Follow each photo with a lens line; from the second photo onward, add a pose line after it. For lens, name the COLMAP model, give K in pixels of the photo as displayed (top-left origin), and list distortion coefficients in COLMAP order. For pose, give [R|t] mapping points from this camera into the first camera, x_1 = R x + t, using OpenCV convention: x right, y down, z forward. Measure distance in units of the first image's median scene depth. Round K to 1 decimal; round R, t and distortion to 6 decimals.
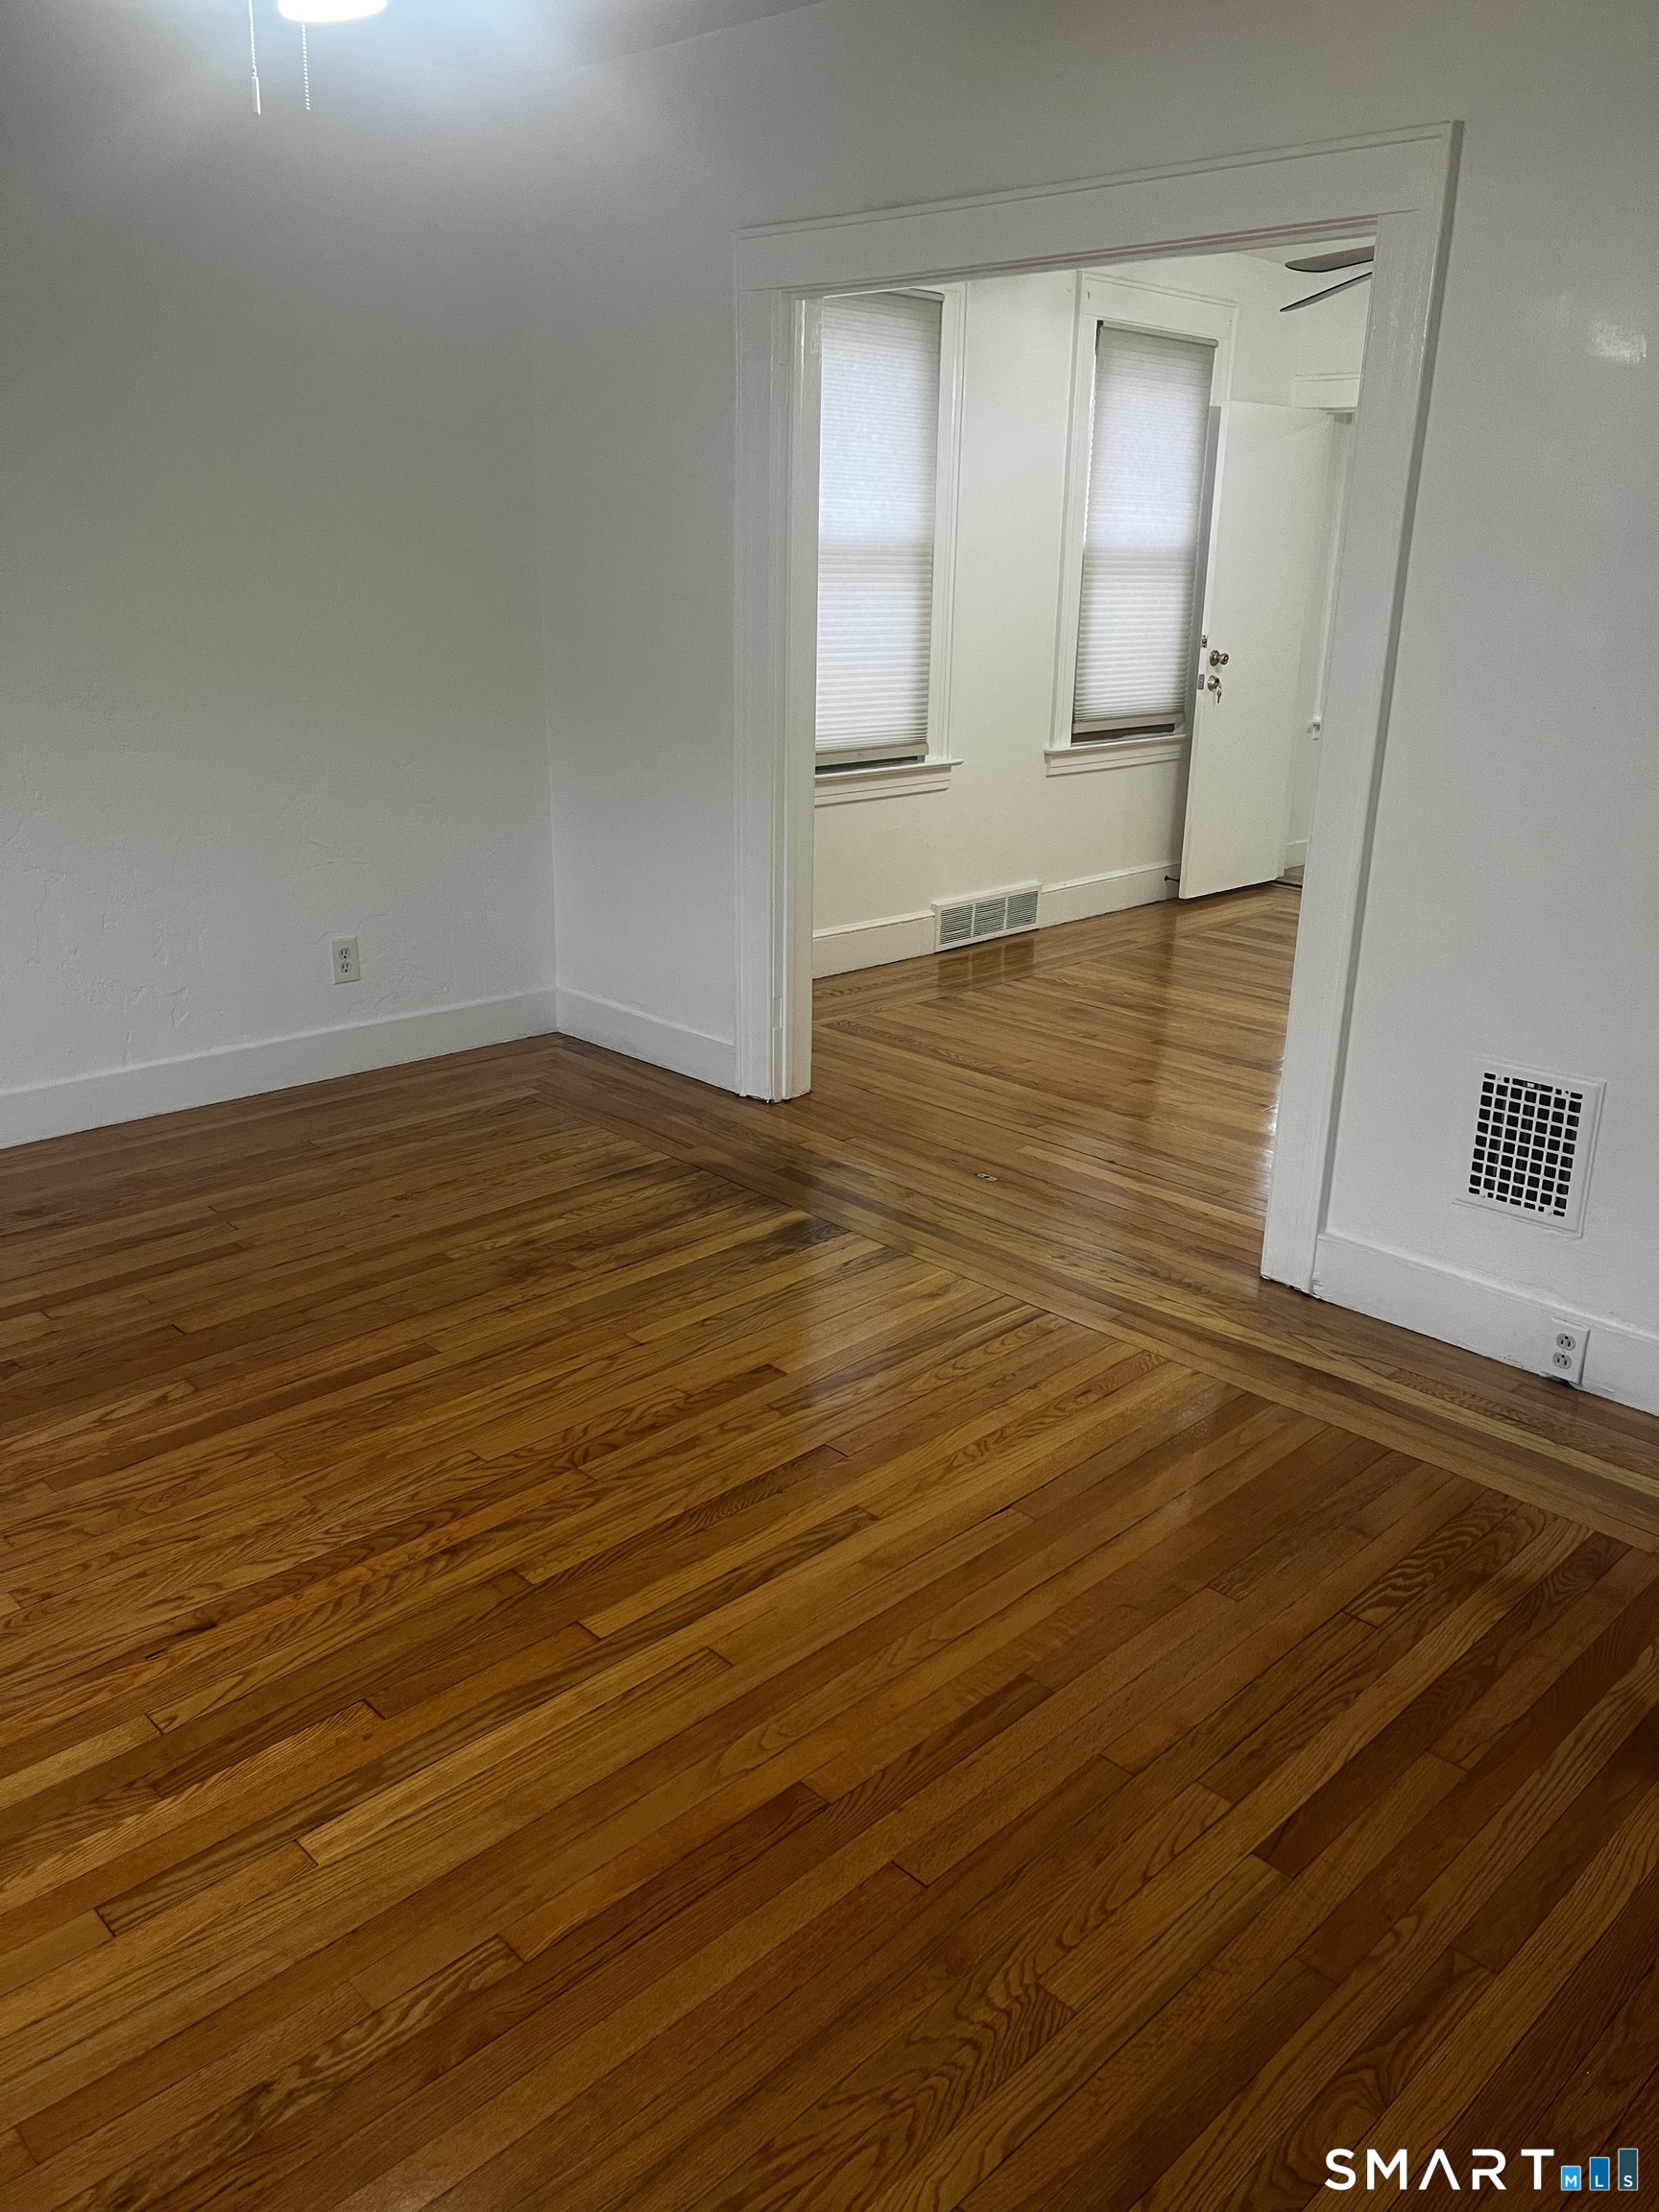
lens RADIAL K [[1671.7, 0, 827.7], [0, 1671.7, 1109.2], [0, 0, 1]] dist [0.061866, -0.083100]
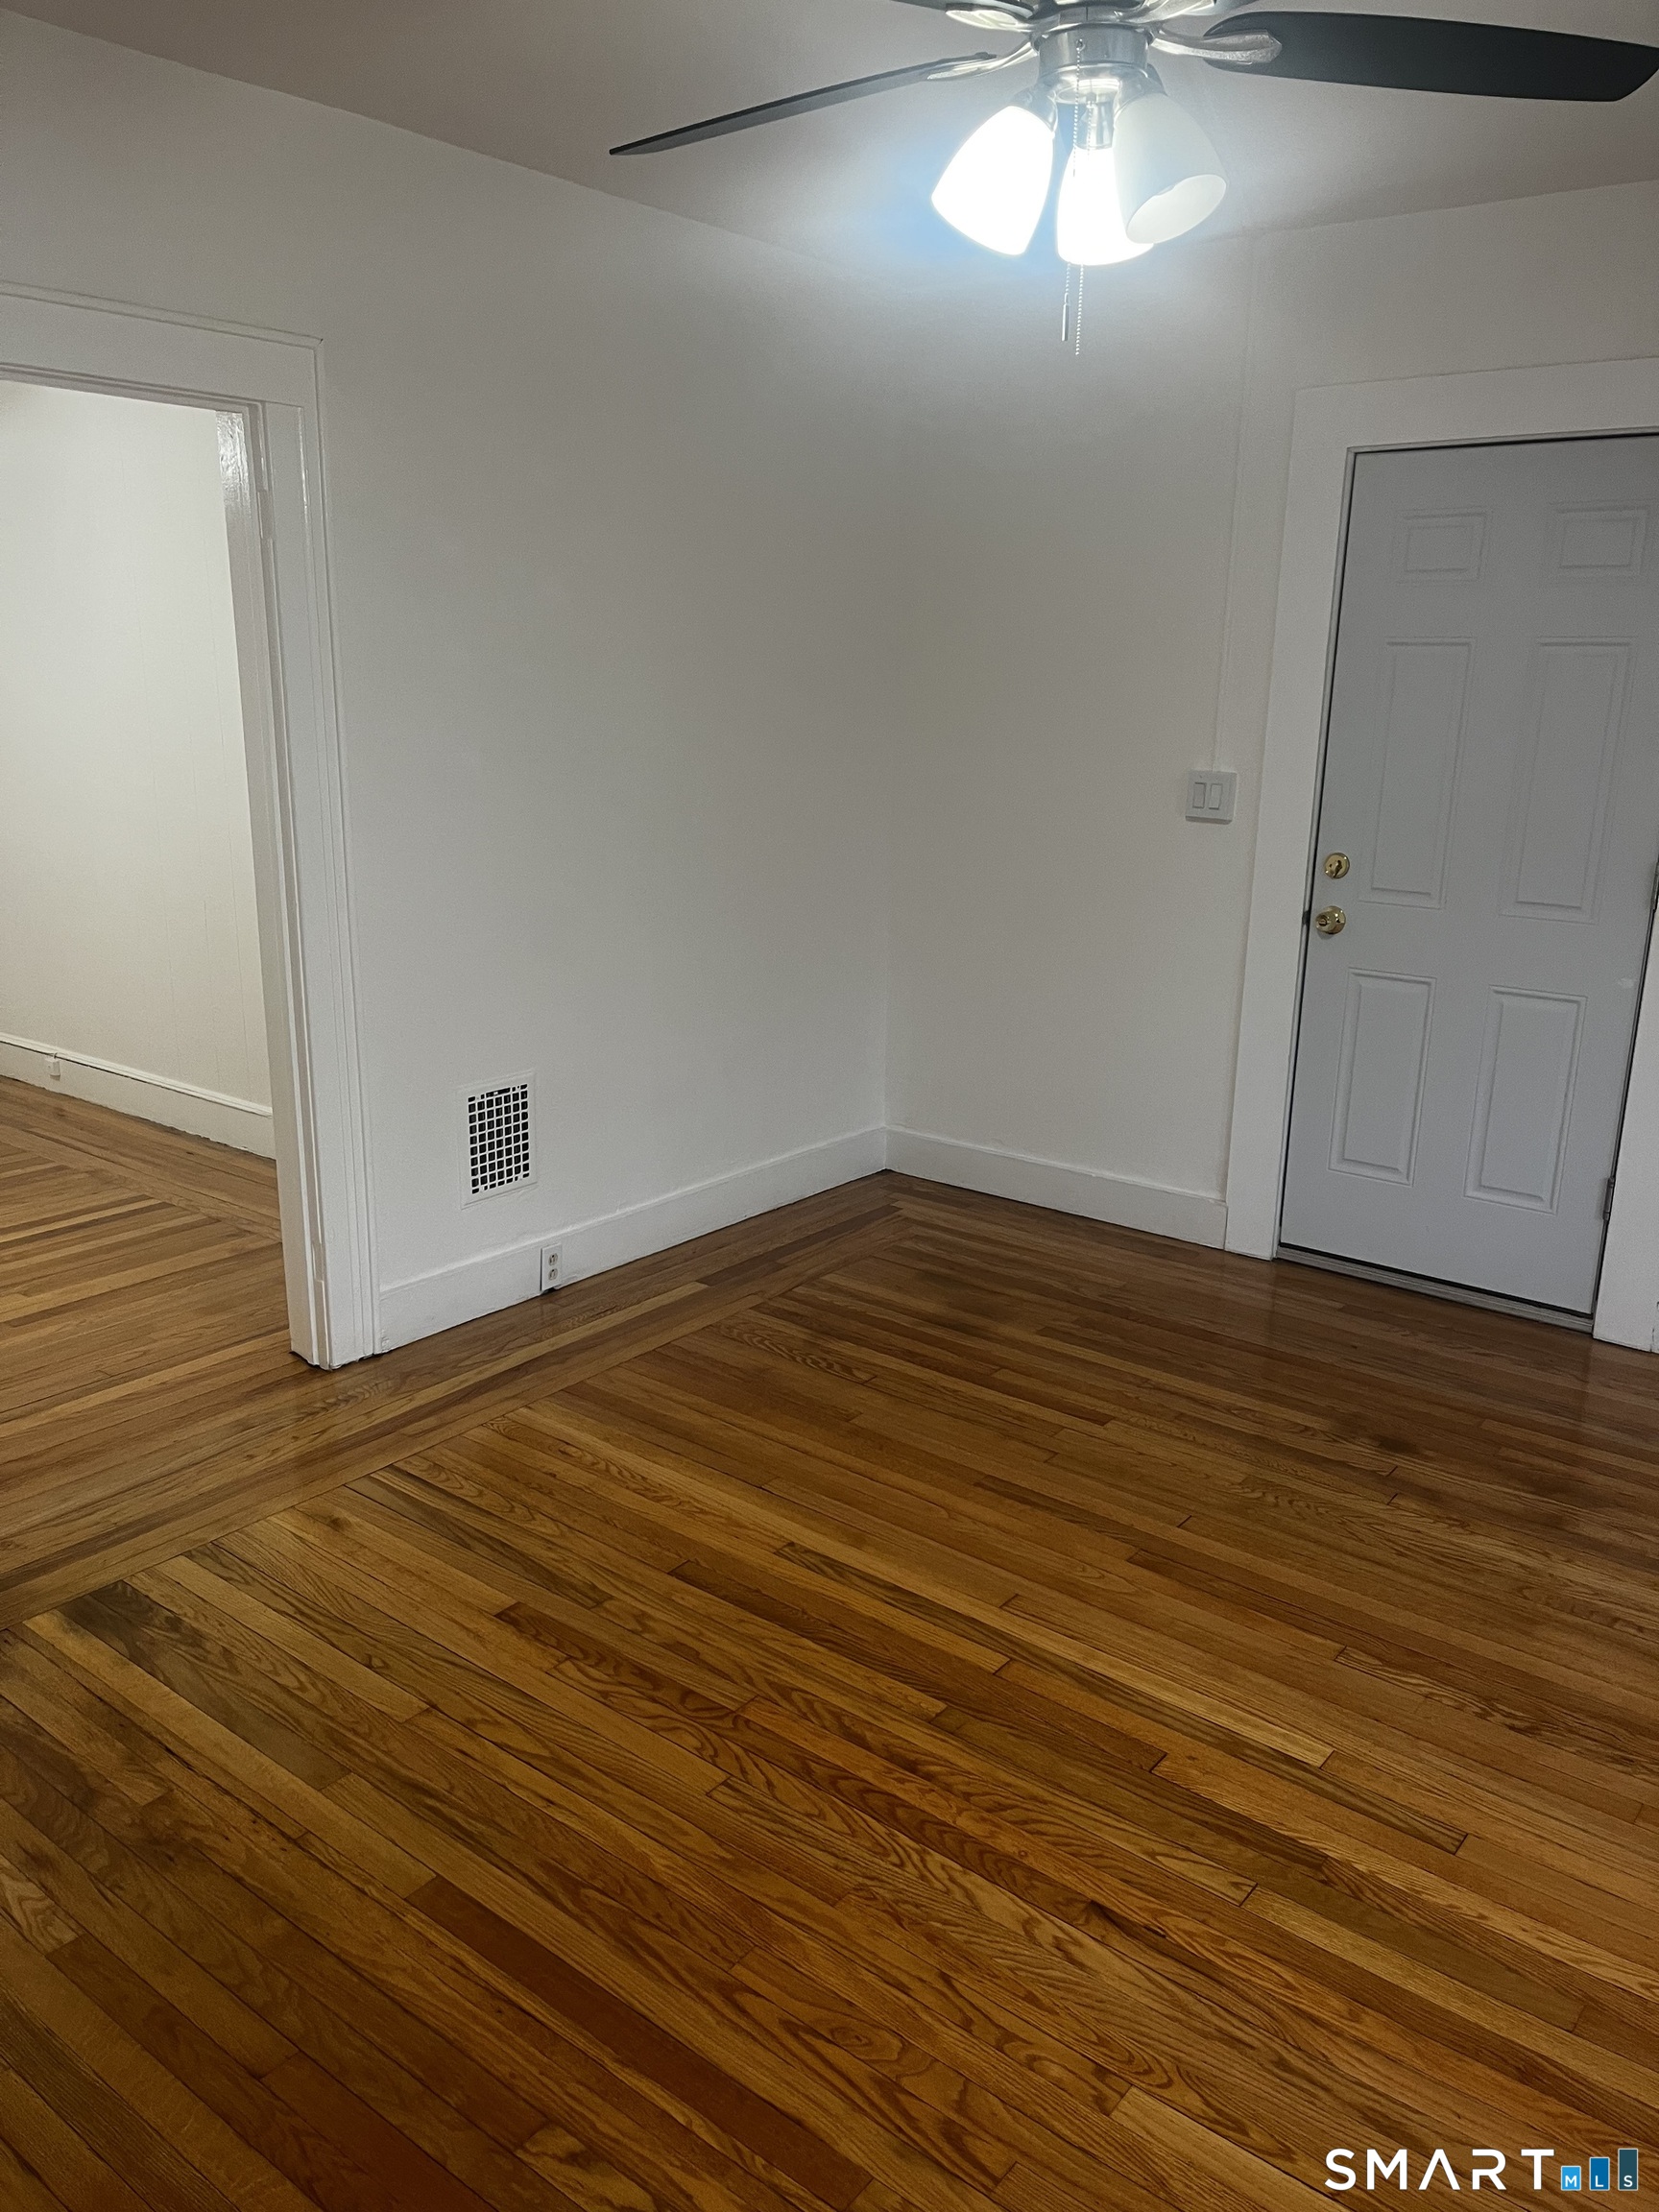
lens RADIAL K [[1671.7, 0, 824.1], [0, 1671.7, 1098.2], [0, 0, 1]] dist [0.061866, -0.083100]
pose [[-0.125640, -0.261260, 0.957057, -0.964455], [0.298596, 0.910010, 0.287616, -0.345083], [-0.946073, 0.321910, -0.036322, 0.899587]]
